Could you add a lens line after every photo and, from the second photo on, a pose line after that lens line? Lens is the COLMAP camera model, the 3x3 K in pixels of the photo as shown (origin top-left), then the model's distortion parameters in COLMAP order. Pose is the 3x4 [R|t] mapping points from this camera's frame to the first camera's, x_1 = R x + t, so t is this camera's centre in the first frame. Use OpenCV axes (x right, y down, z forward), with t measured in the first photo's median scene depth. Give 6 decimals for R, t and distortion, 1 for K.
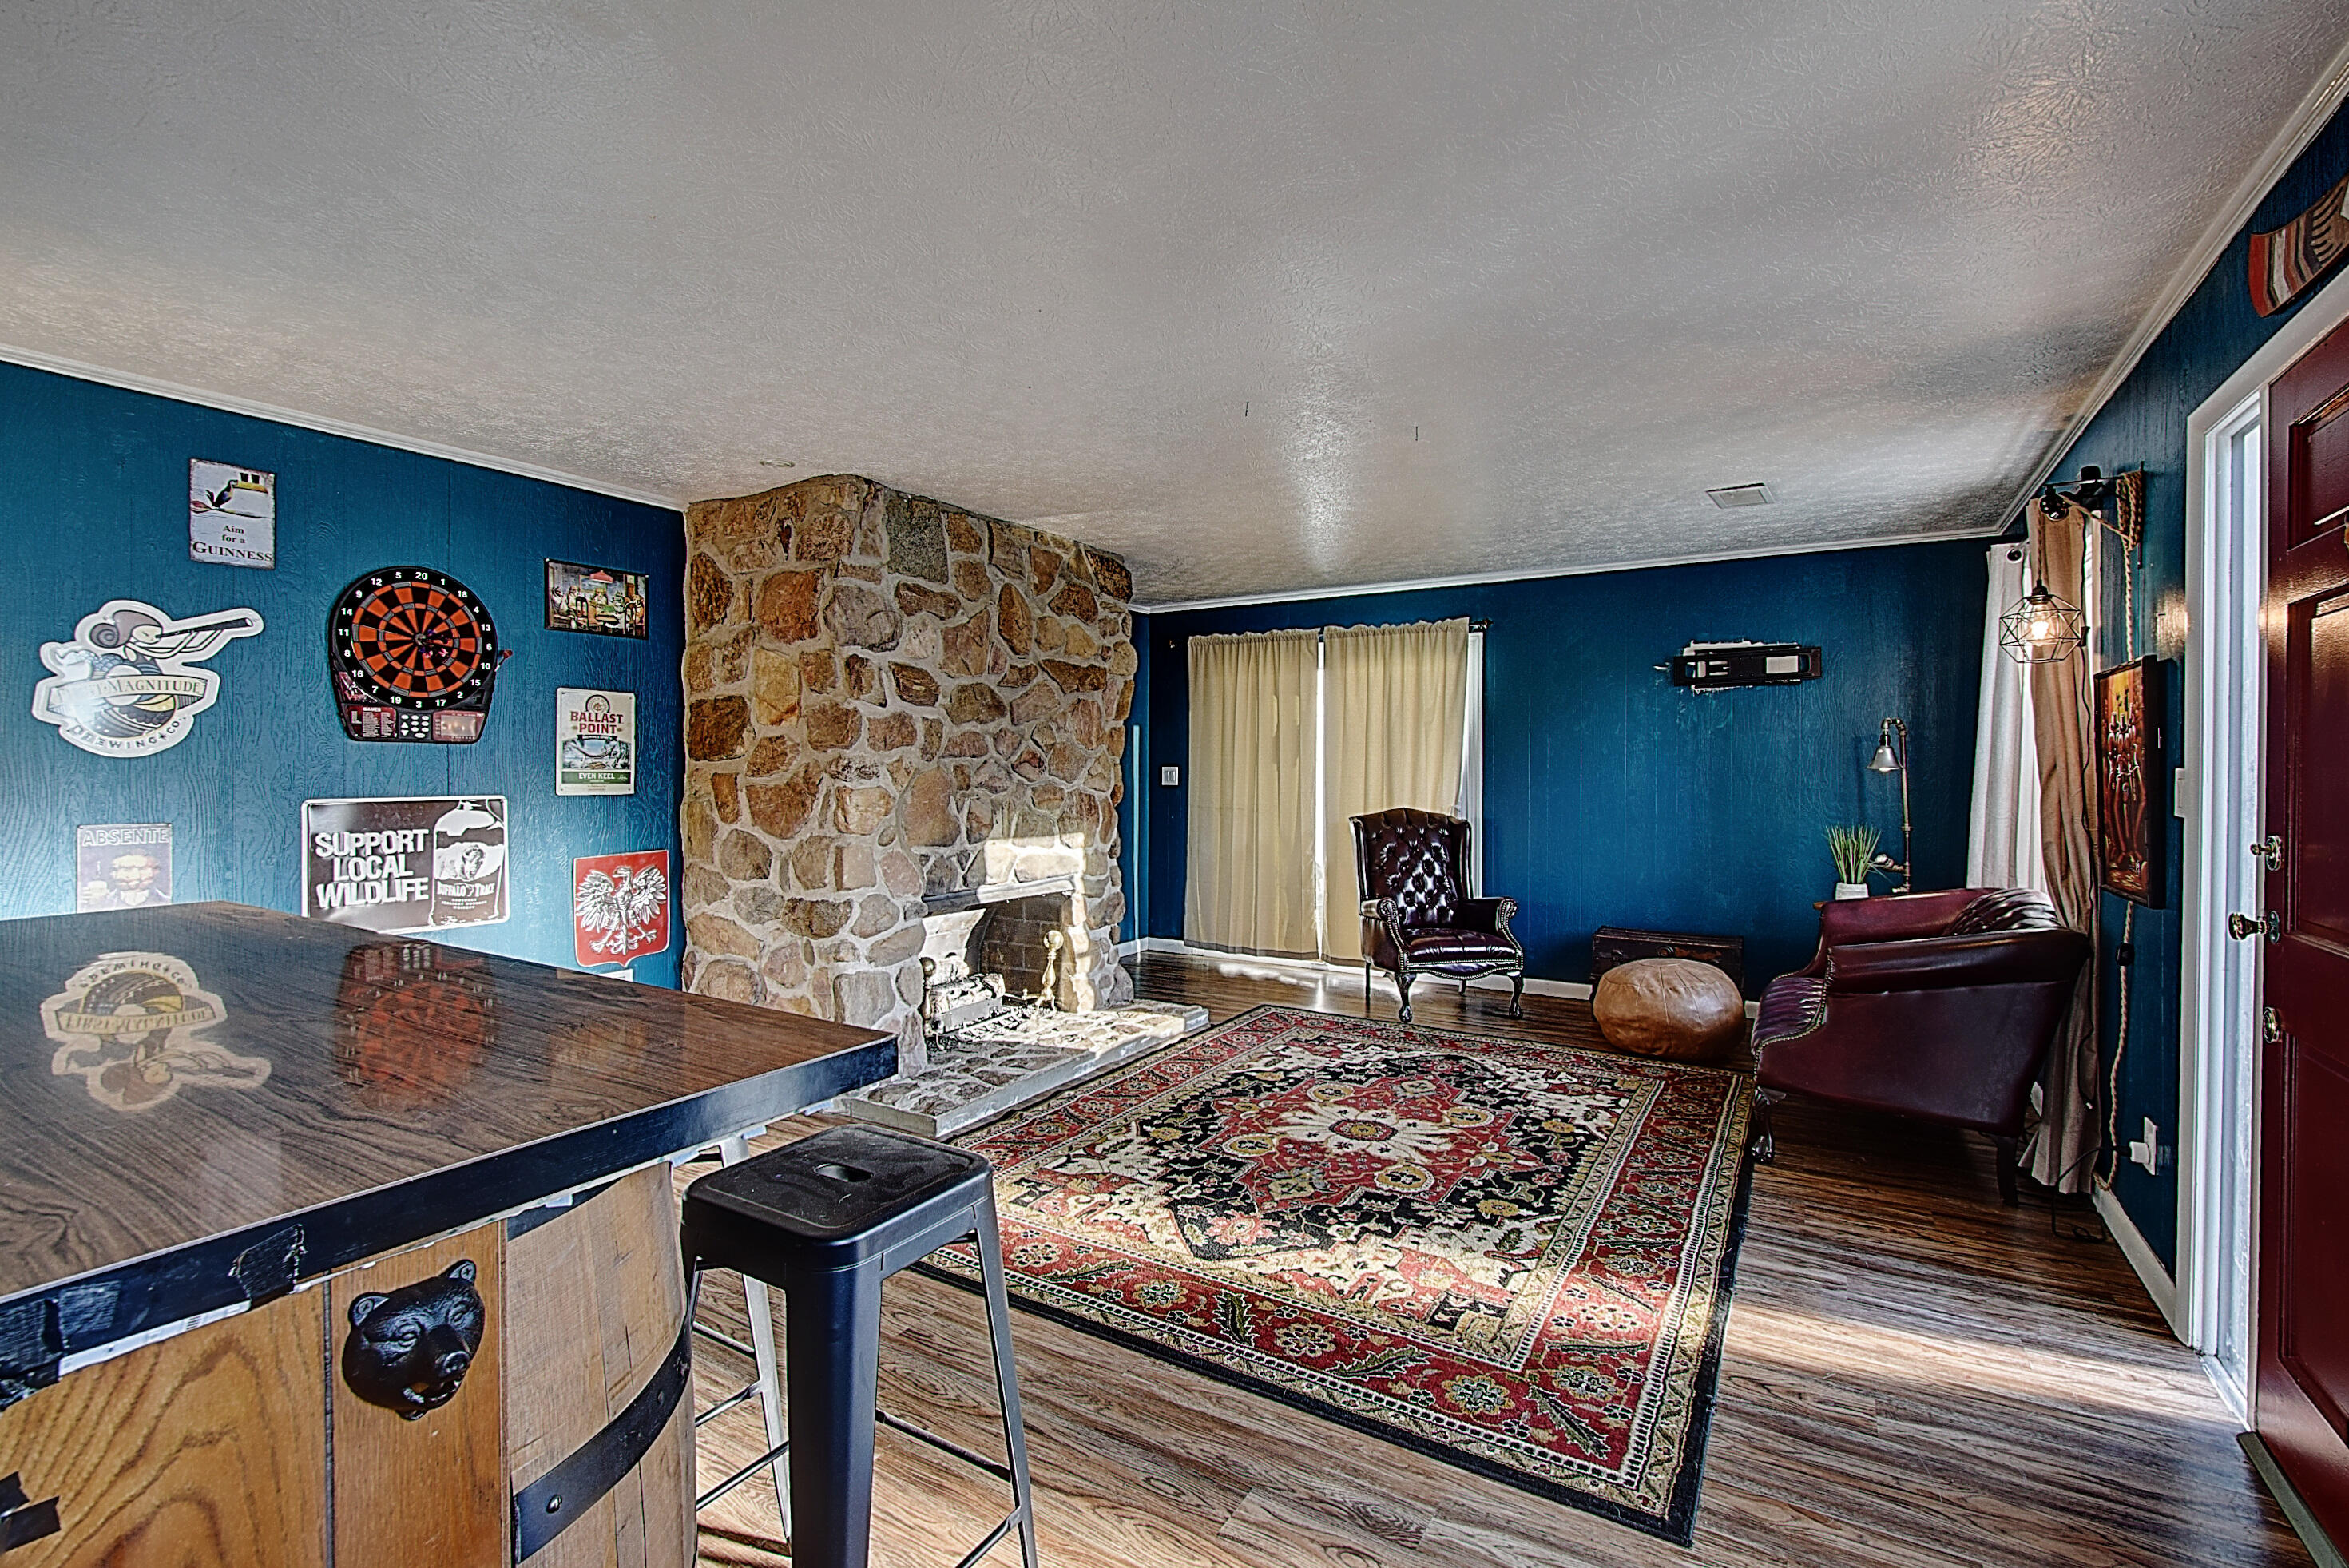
lens RADIAL K [[1037.3, 0, 1161.5], [0, 1037.3, 763.9], [0, 0, 1]] dist [0.001266, -0.003530]
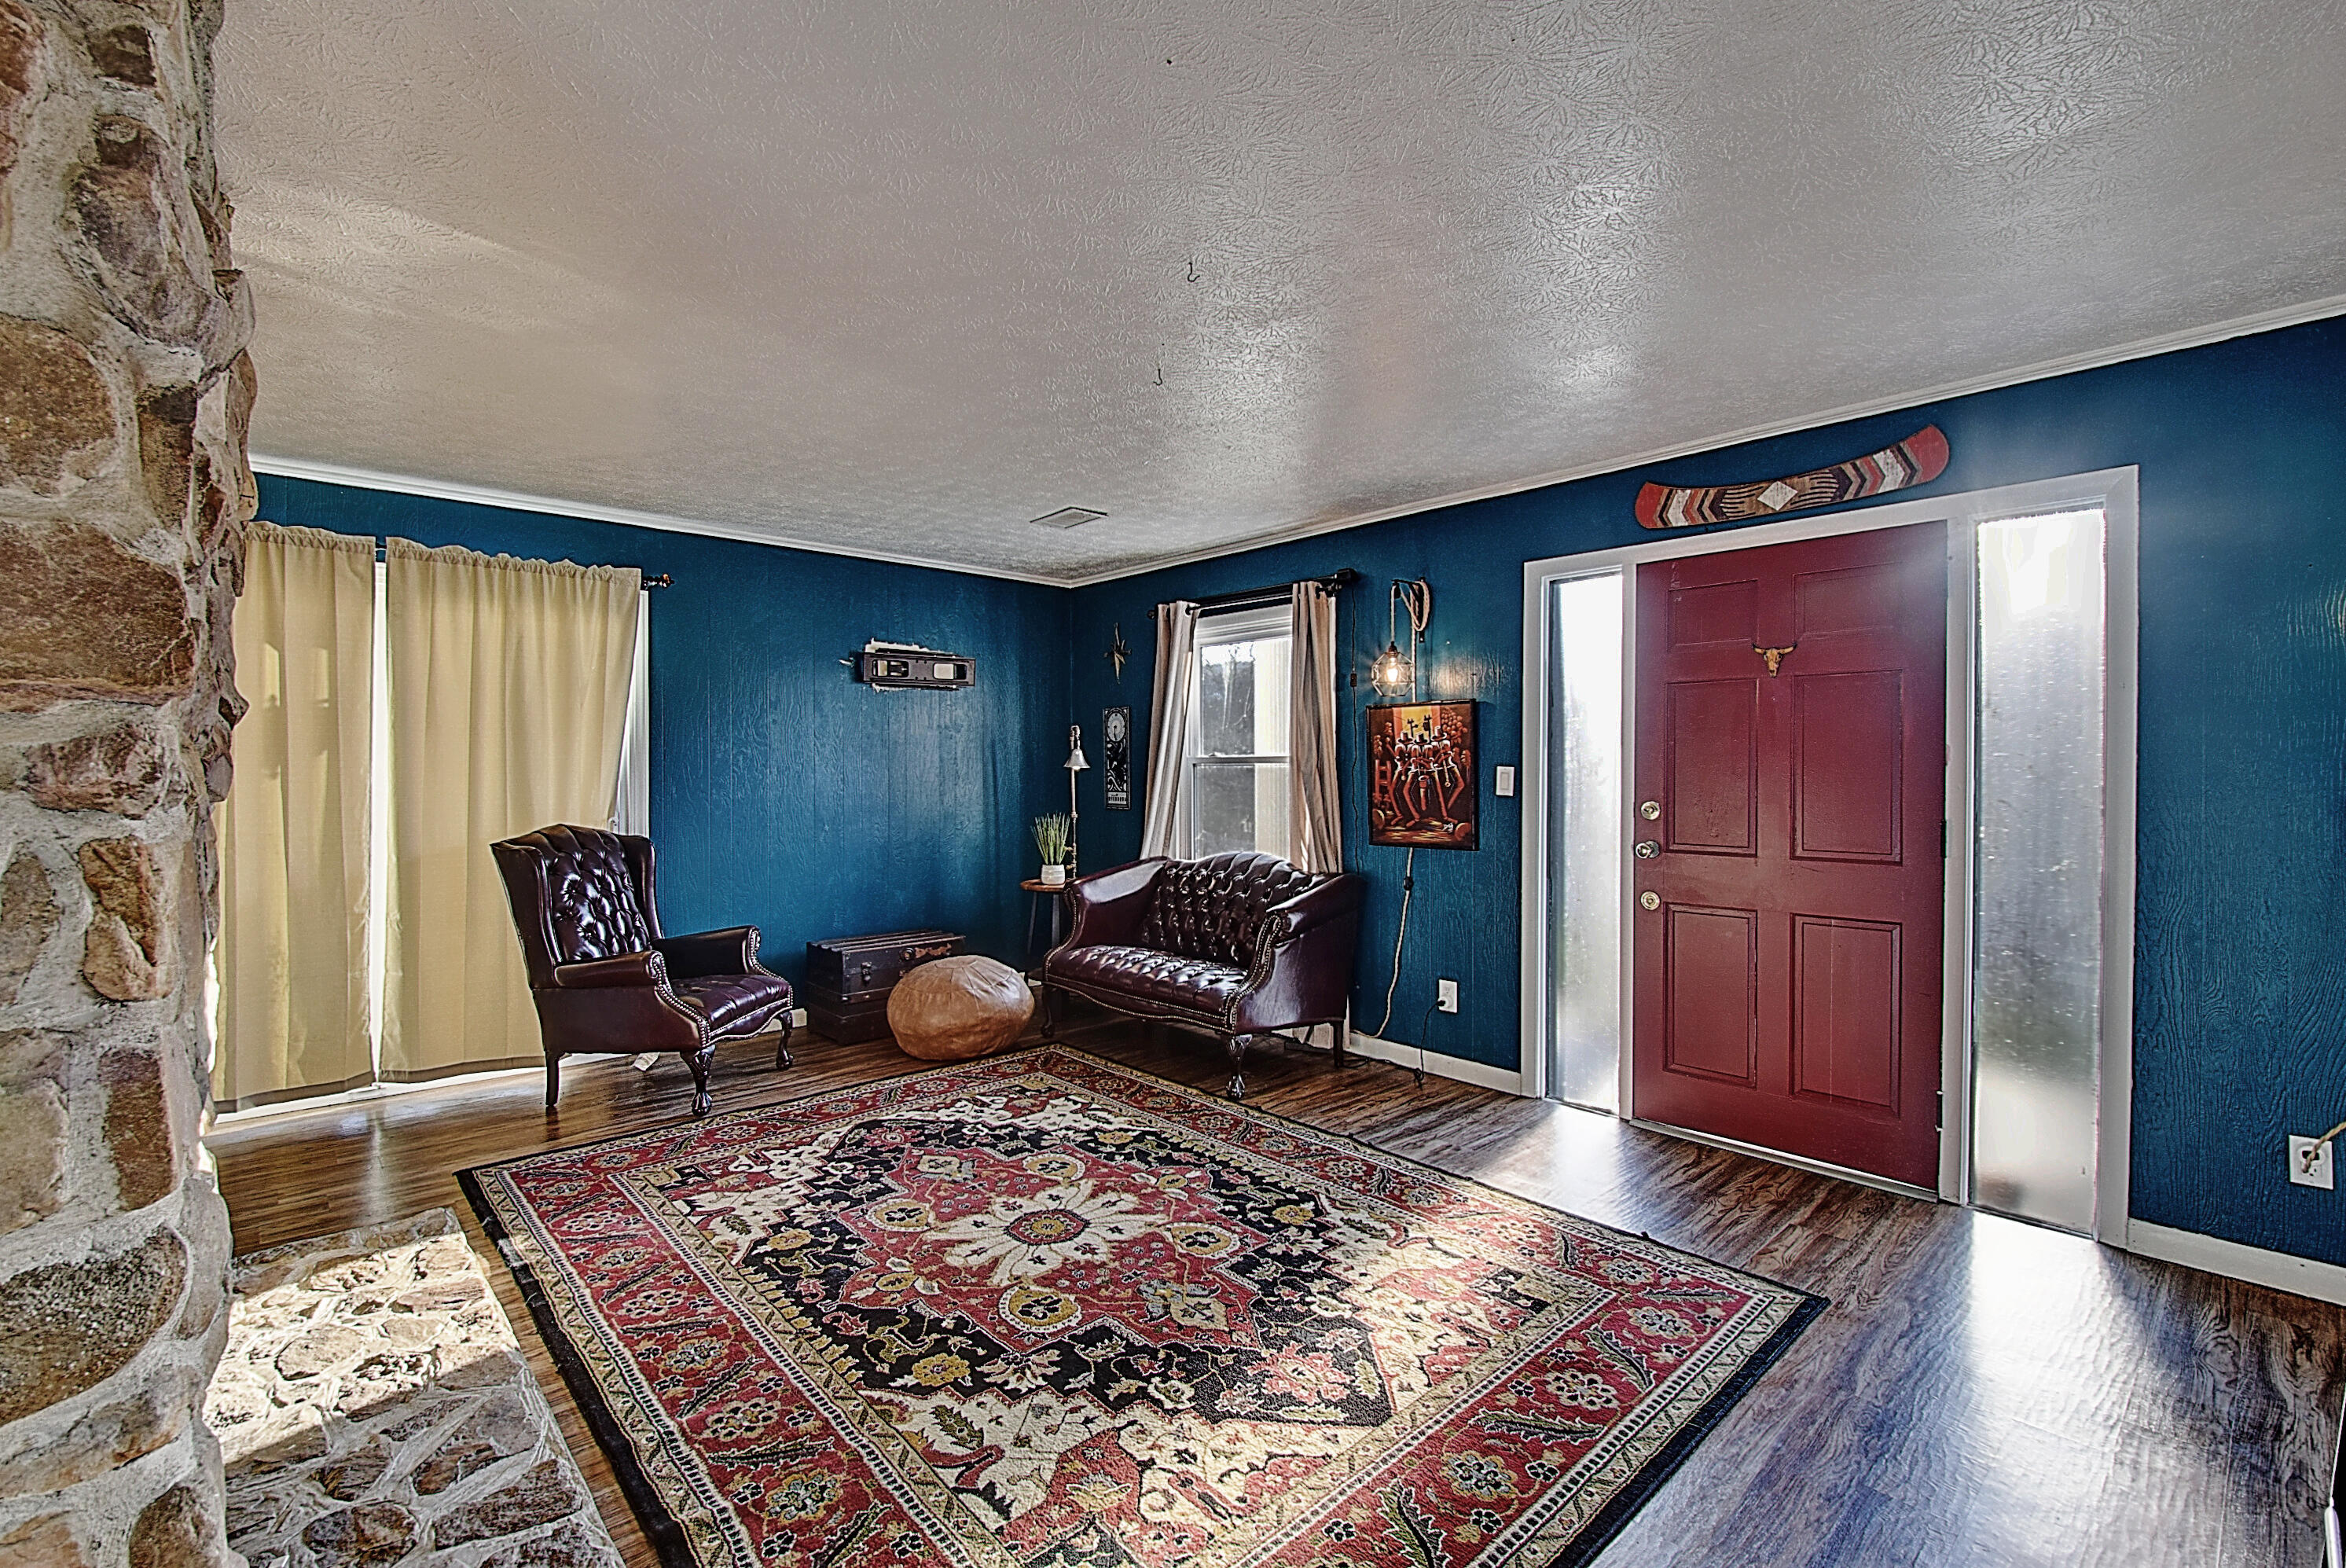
lens RADIAL K [[1028.4, 0, 1155.1], [0, 1028.4, 775.7], [0, 0, 1]] dist [0.000697, -0.005299]
pose [[0.280783, -0.009160, 0.959727, -0.524807], [-0.001847, 0.999947, 0.010084, 0.002820], [-0.959769, -0.004604, 0.280752, 0.699575]]
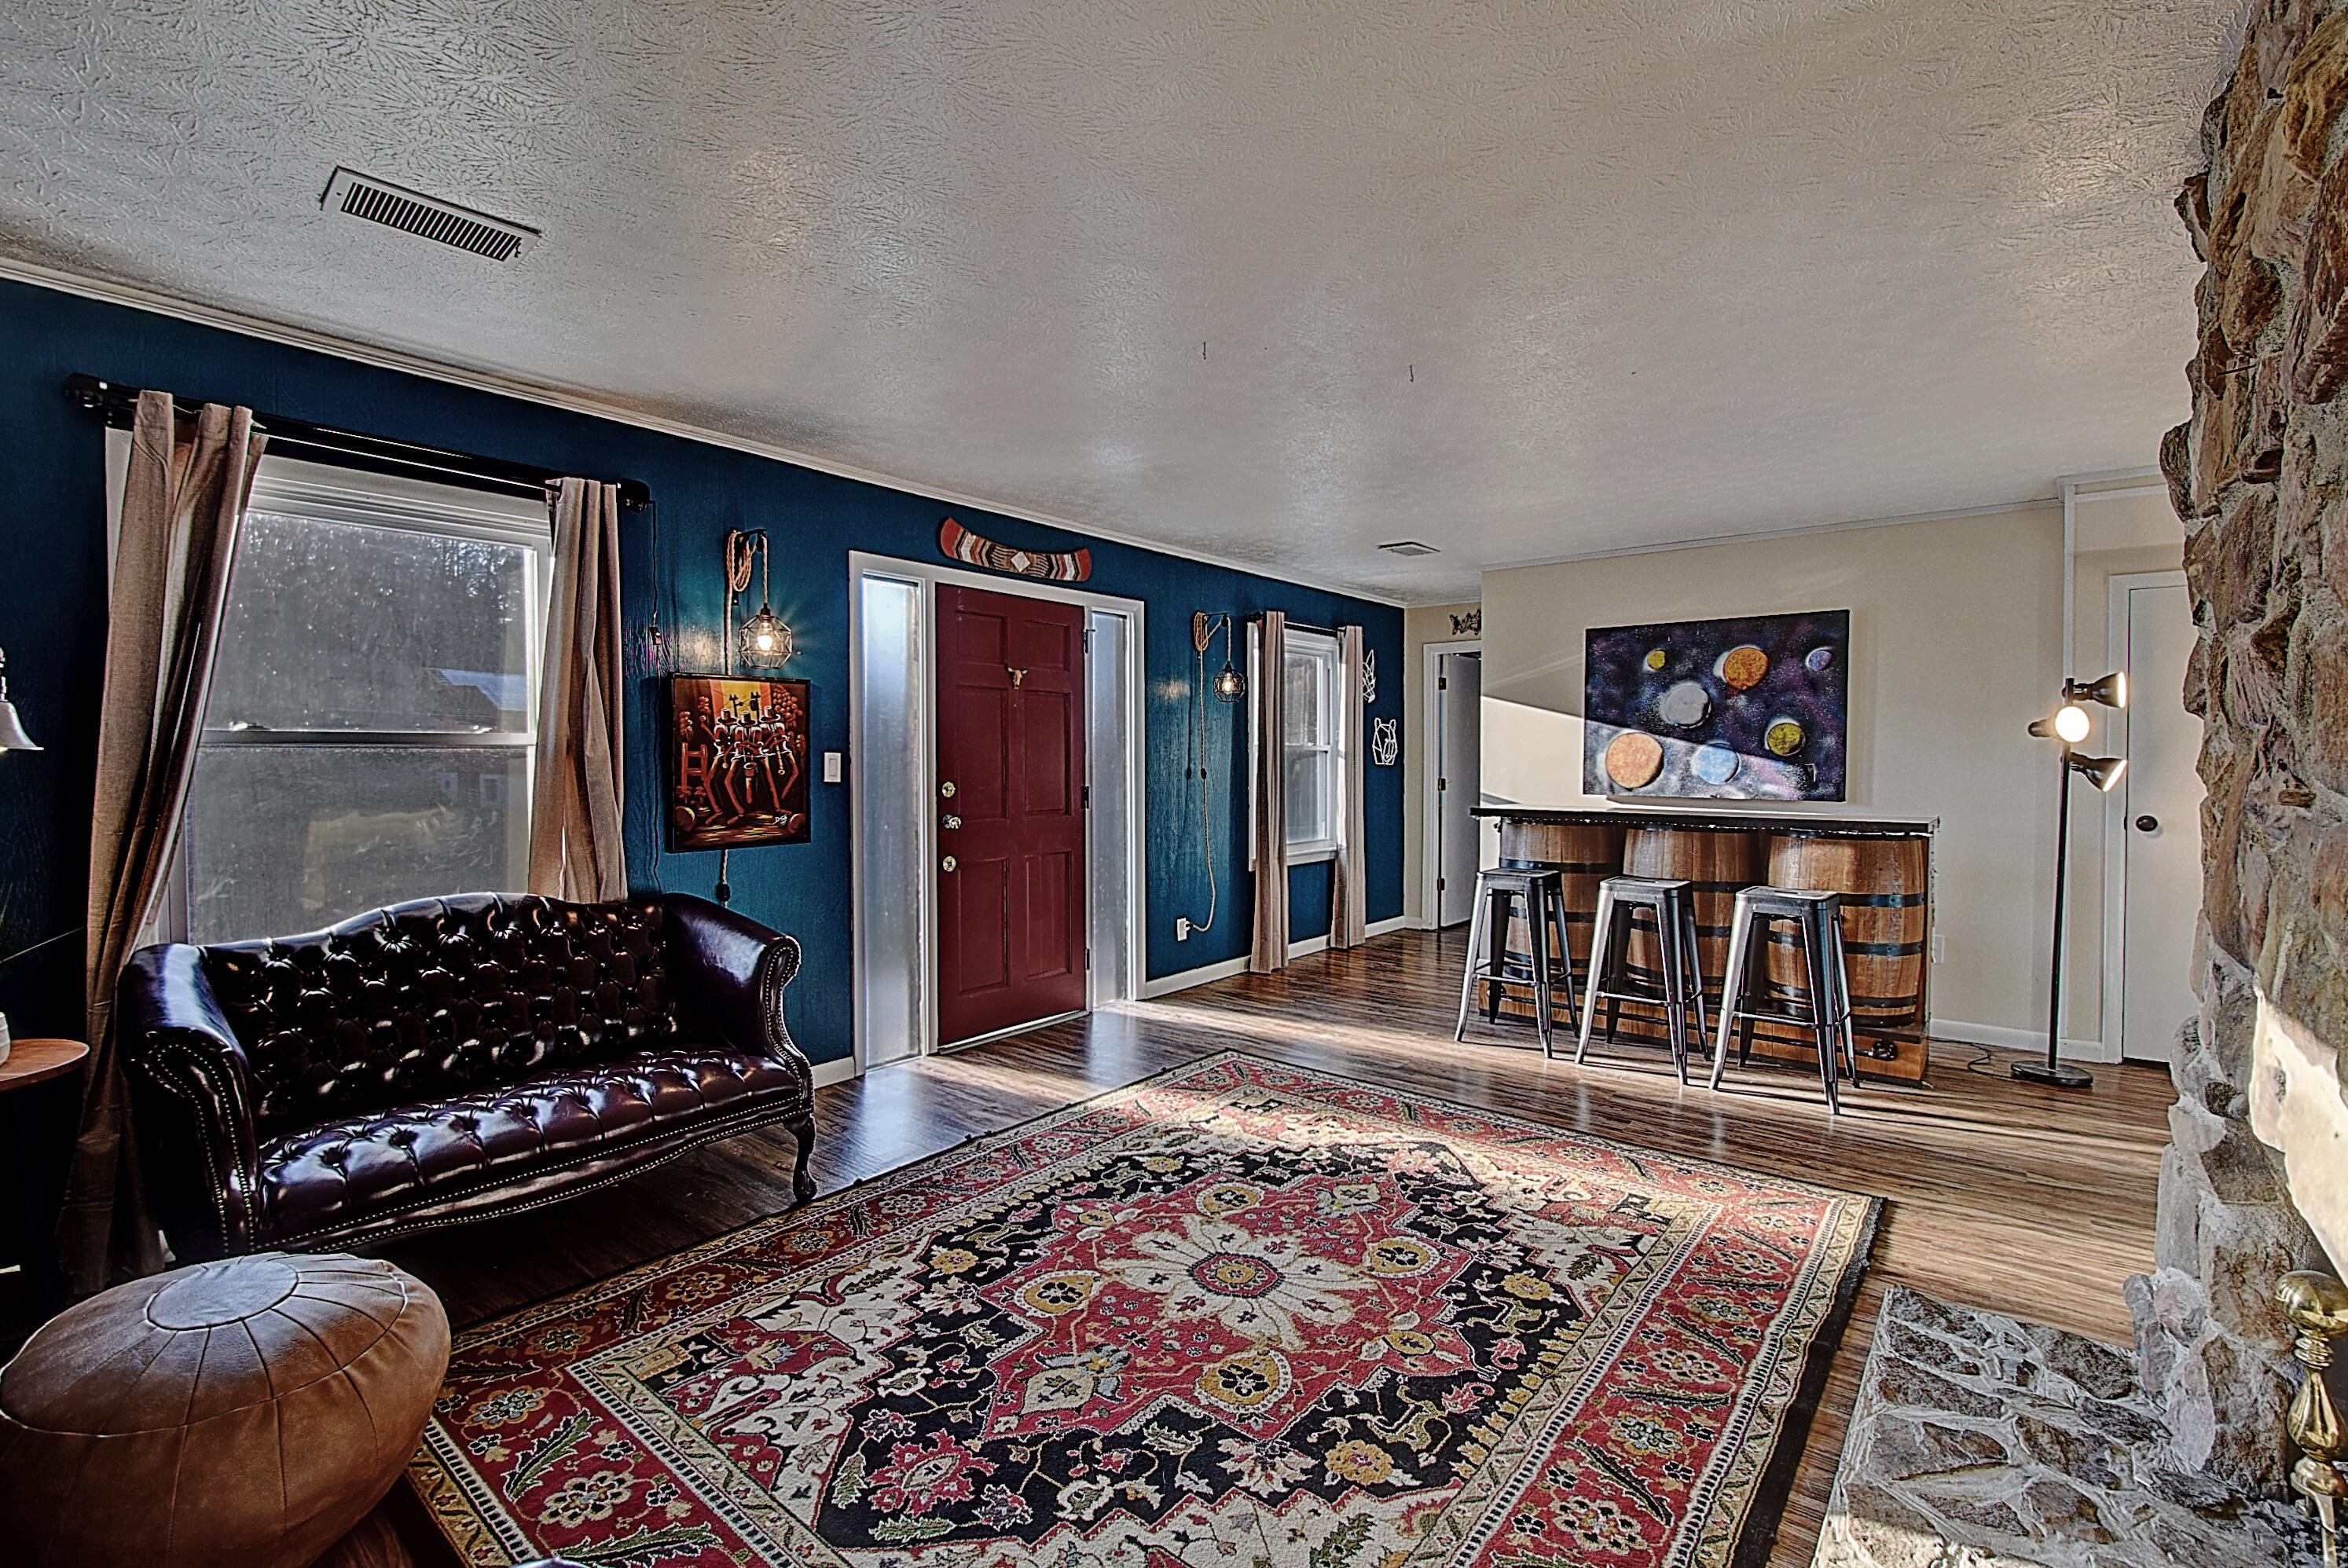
lens RADIAL K [[1029.1, 0, 1158.1], [0, 1029.1, 771.3], [0, 0, 1]] dist [0.000697, -0.005299]
pose [[-0.990344, -0.006618, 0.138477, 0.151550], [-0.004877, 0.999905, 0.012907, 0.007690], [-0.138549, 0.012107, -0.990282, 1.674352]]
